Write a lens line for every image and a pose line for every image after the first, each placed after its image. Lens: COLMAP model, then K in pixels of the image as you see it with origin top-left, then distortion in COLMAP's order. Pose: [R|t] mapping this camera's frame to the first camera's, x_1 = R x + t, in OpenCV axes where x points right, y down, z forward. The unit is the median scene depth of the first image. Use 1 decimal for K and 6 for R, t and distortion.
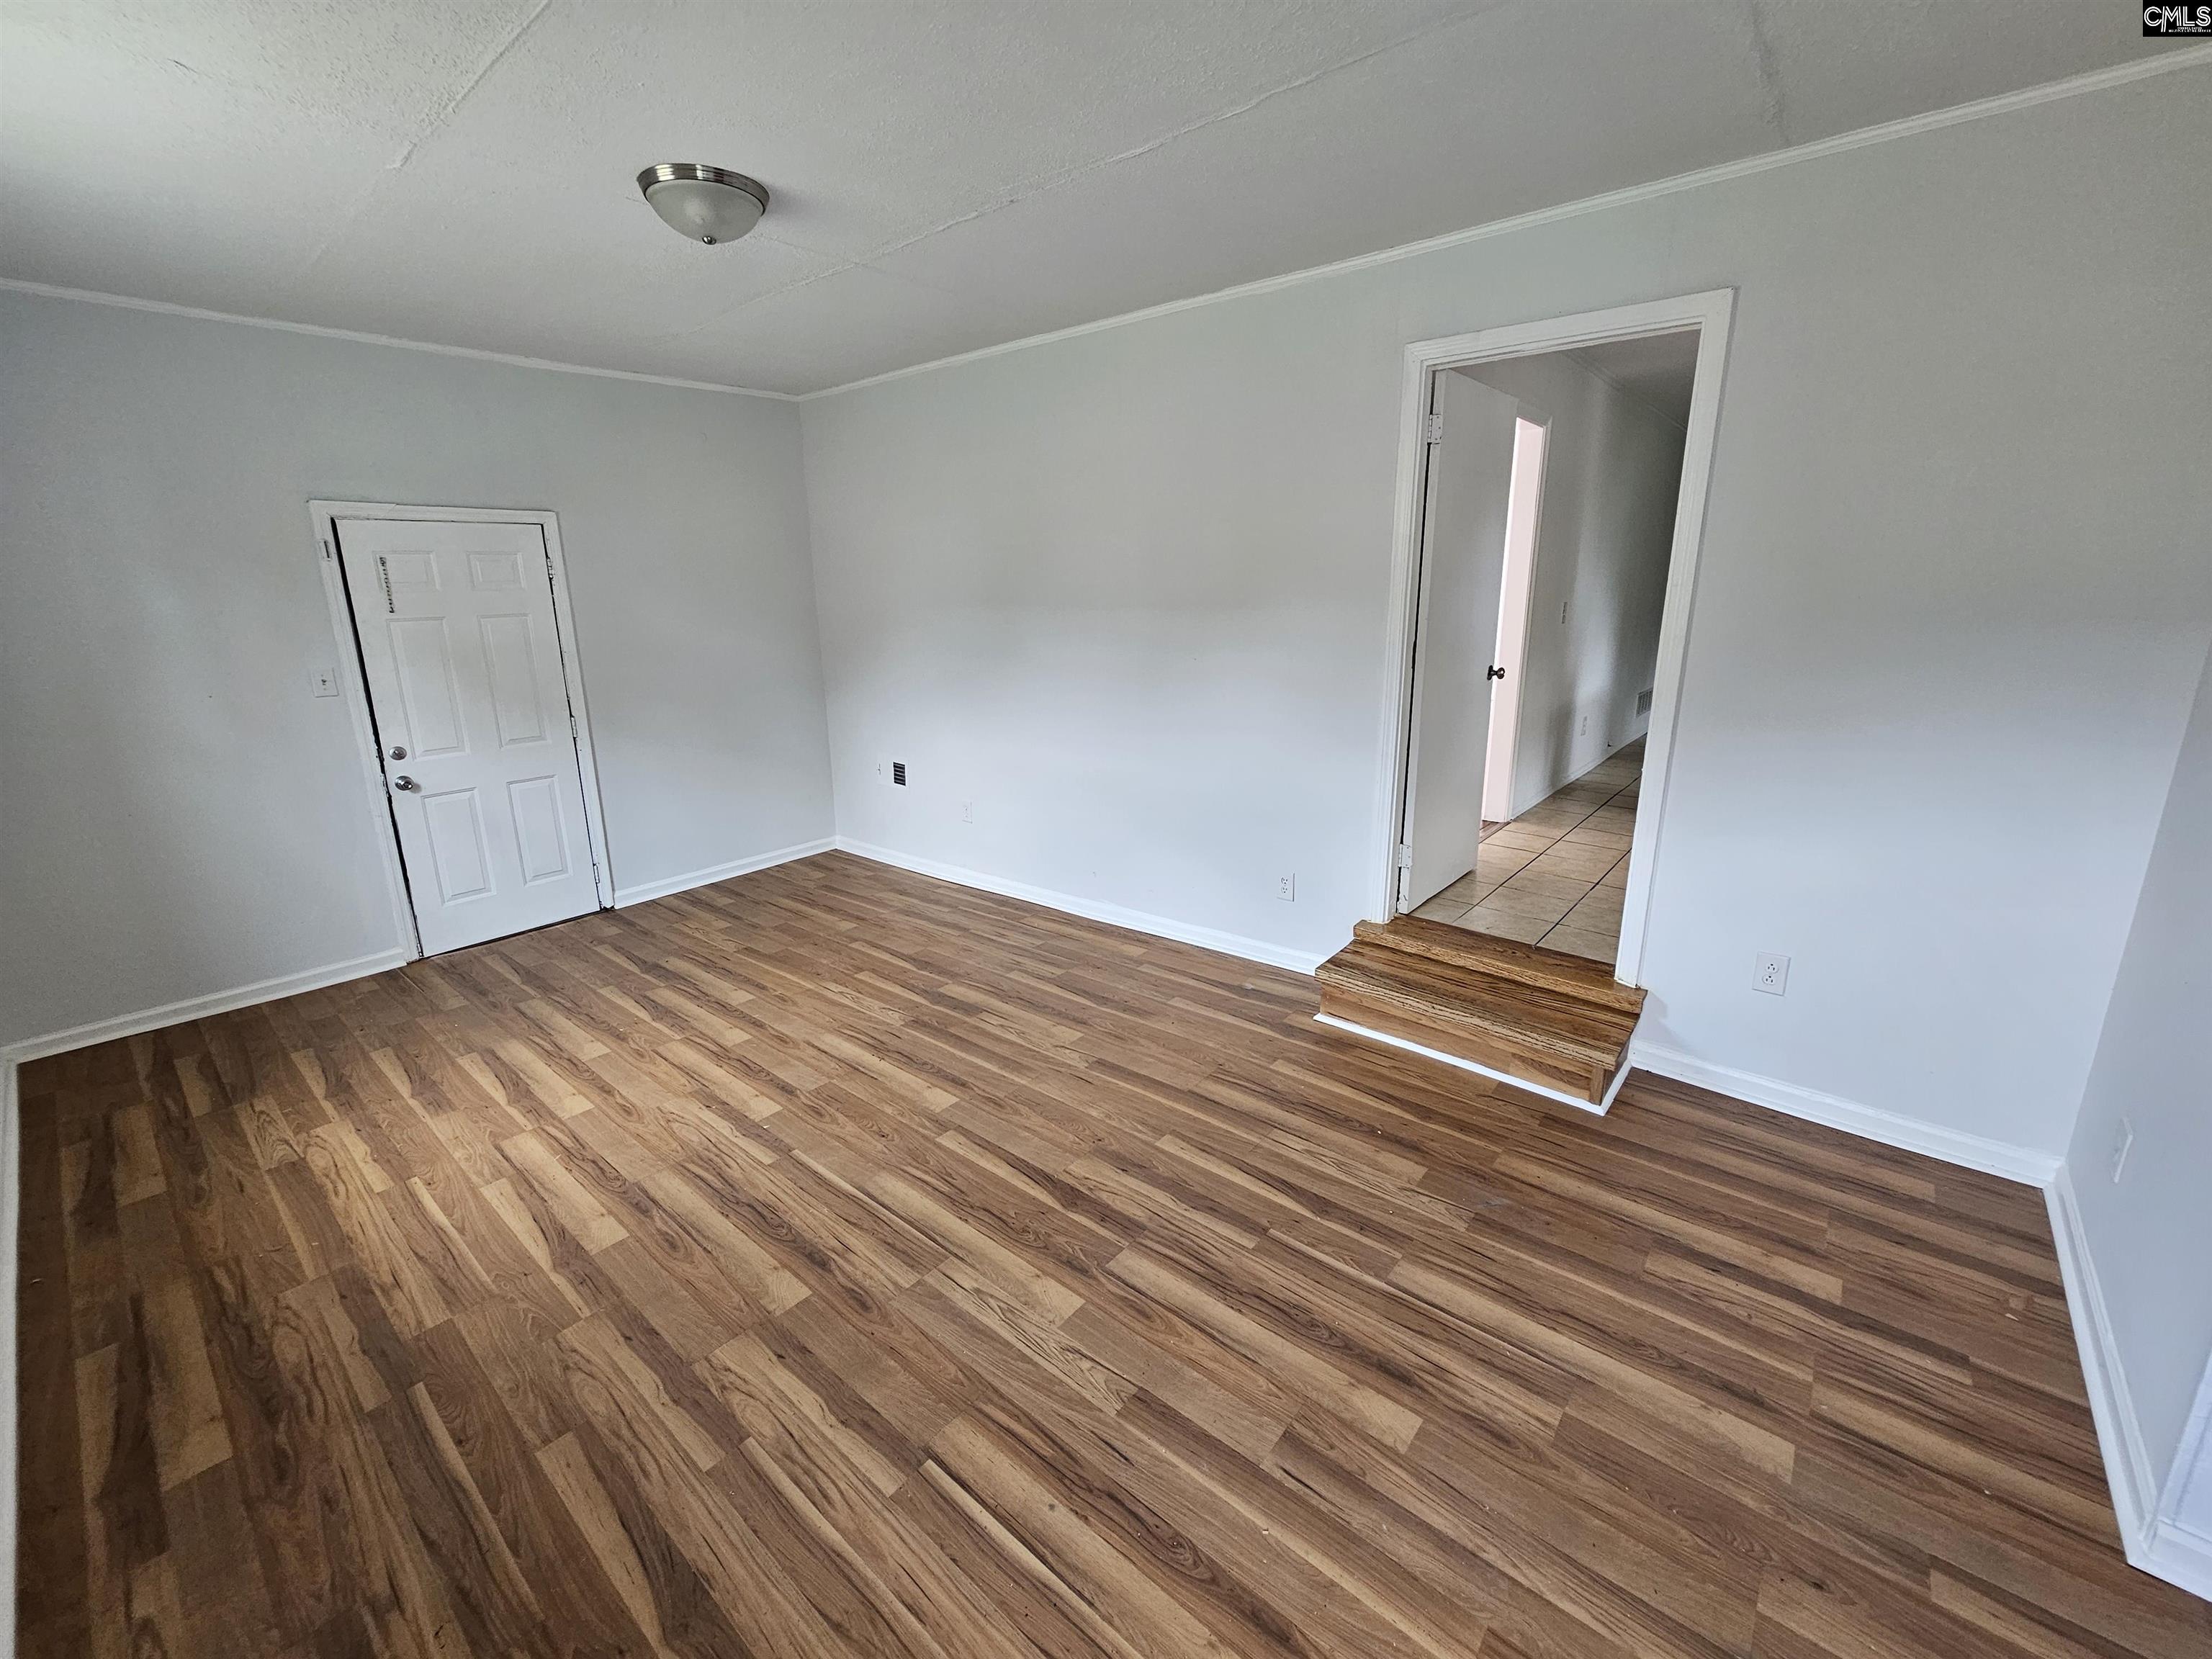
lens RADIAL K [[903.9, 0, 1098.0], [0, 903.9, 817.4], [0, 0, 1]] dist [-0.001040, -0.000422]
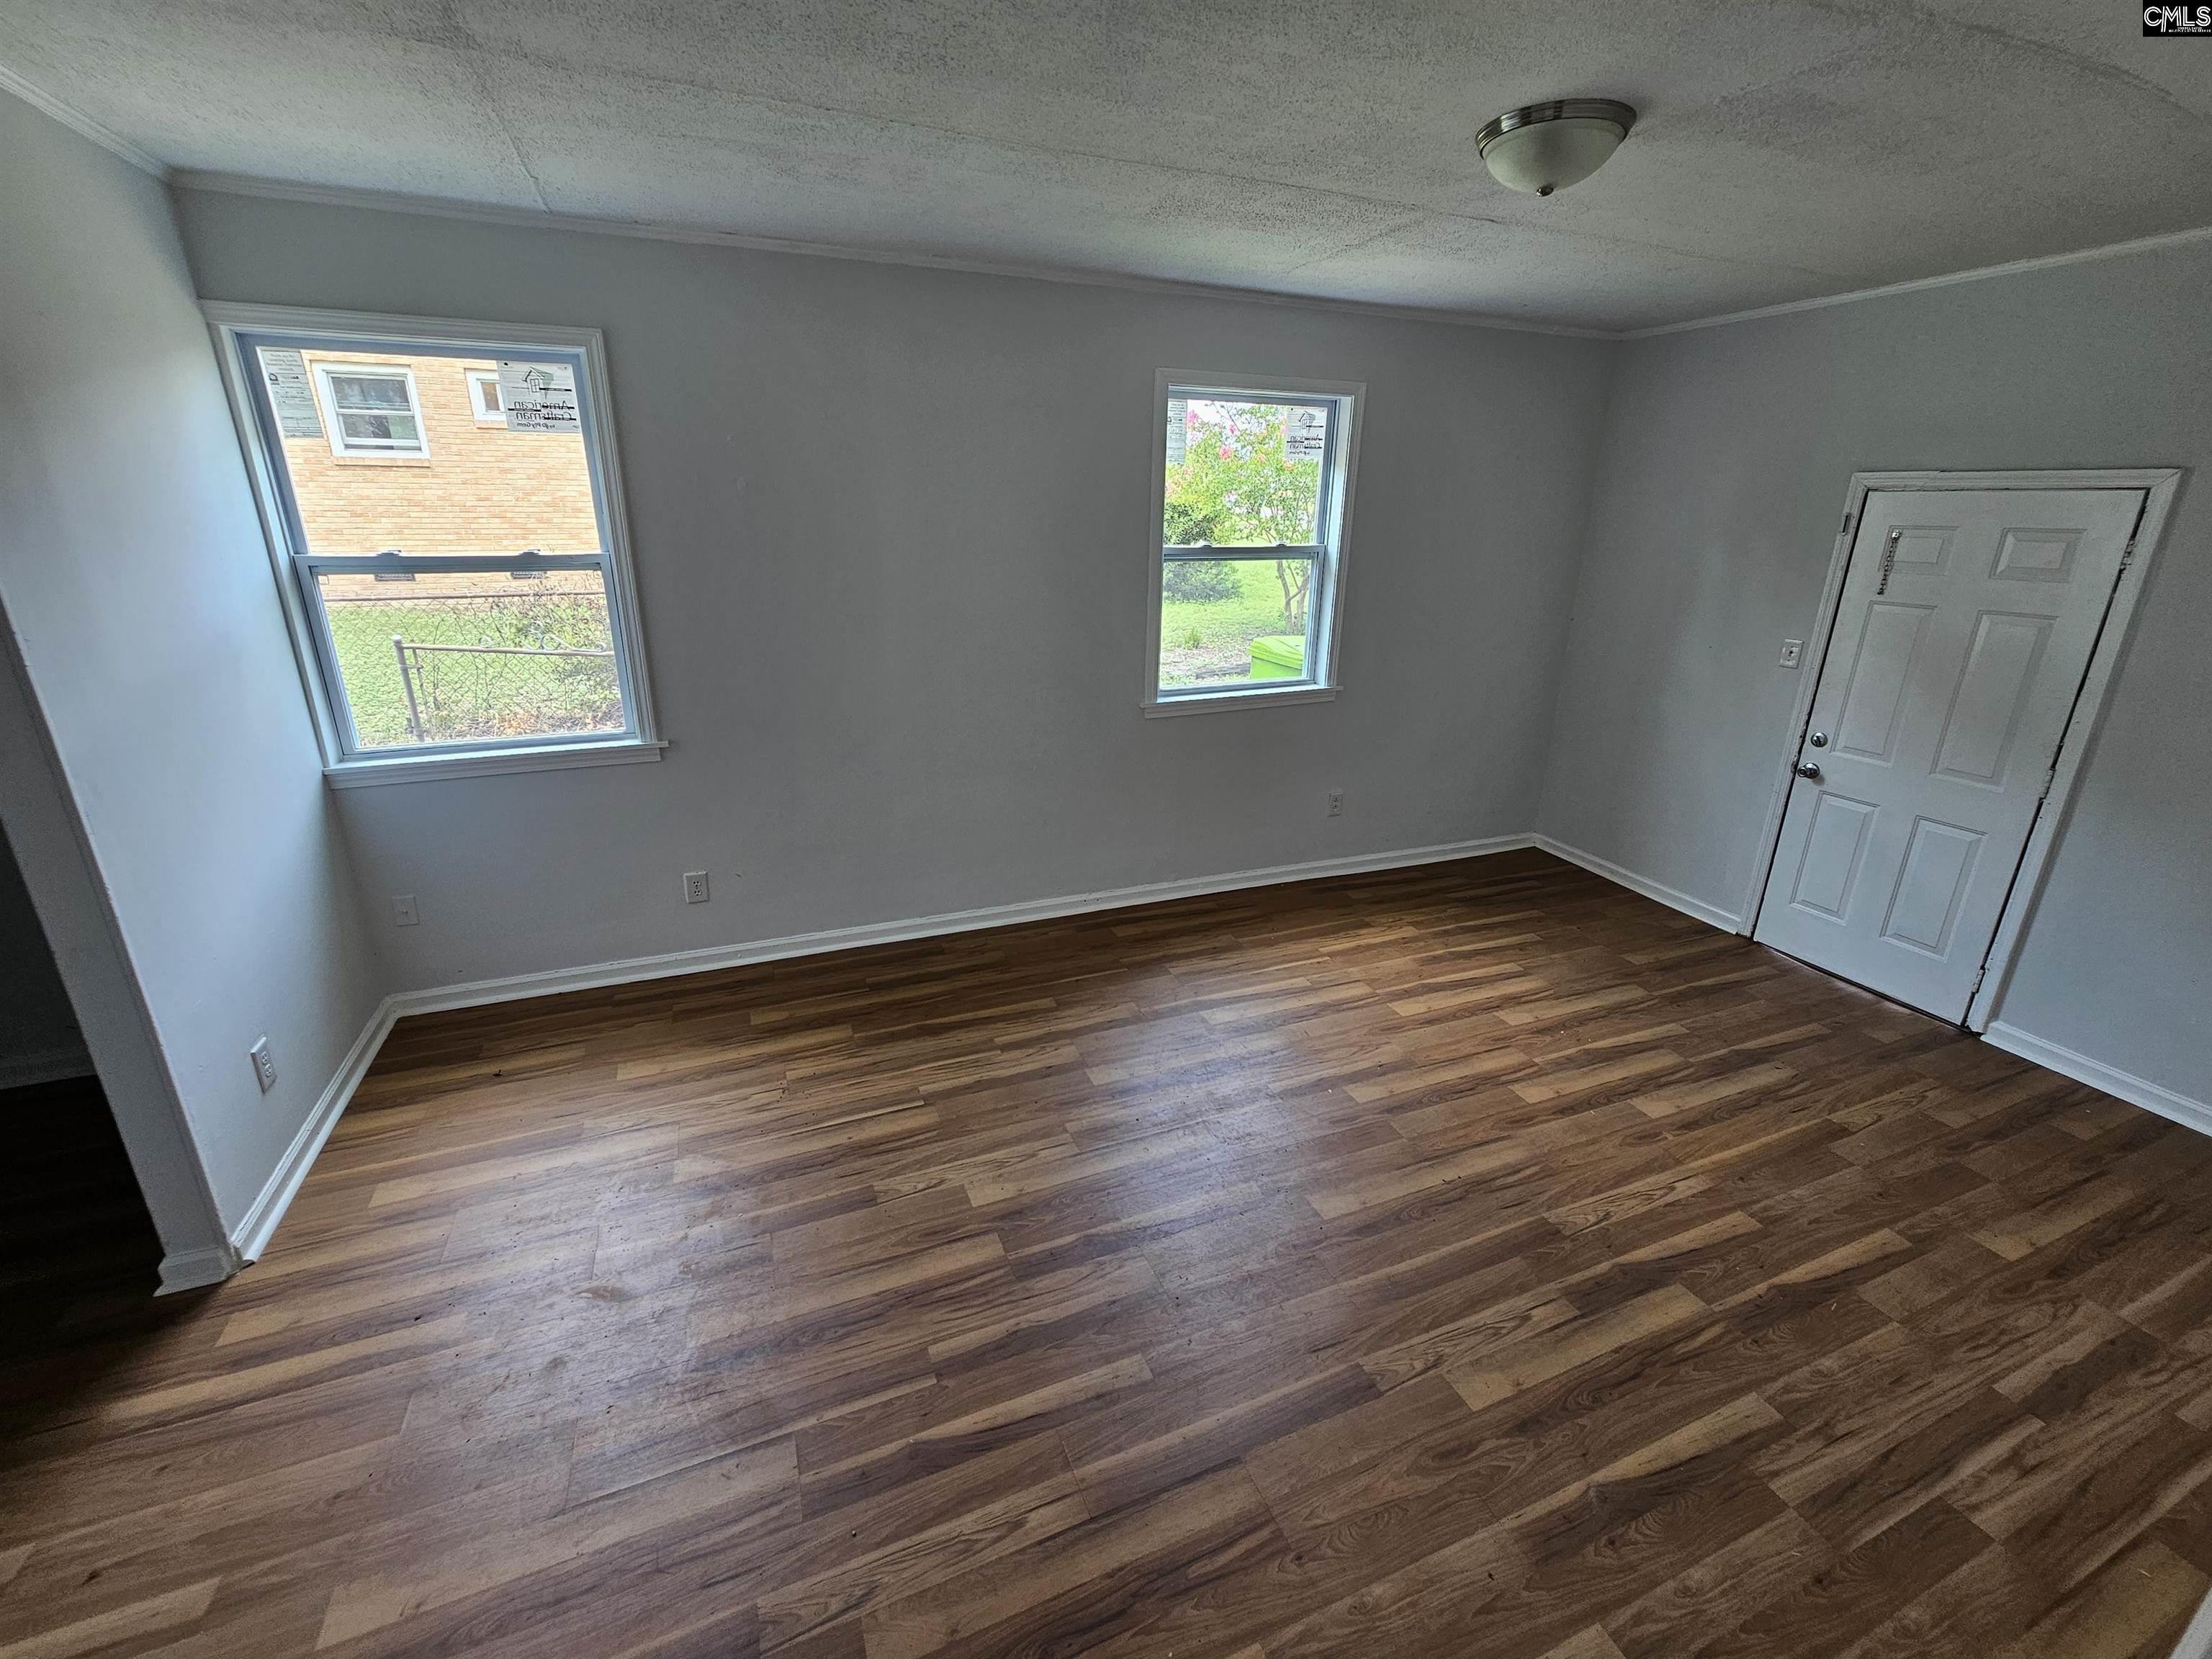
lens RADIAL K [[903.9, 0, 1097.8], [0, 903.9, 815.9], [0, 0, 1]] dist [-0.001040, -0.000422]
pose [[-0.458388, 0.302523, -0.835680, 0.465799], [-0.232401, 0.866767, 0.441253, -0.292522], [0.857829, 0.396478, -0.327009, 0.827602]]
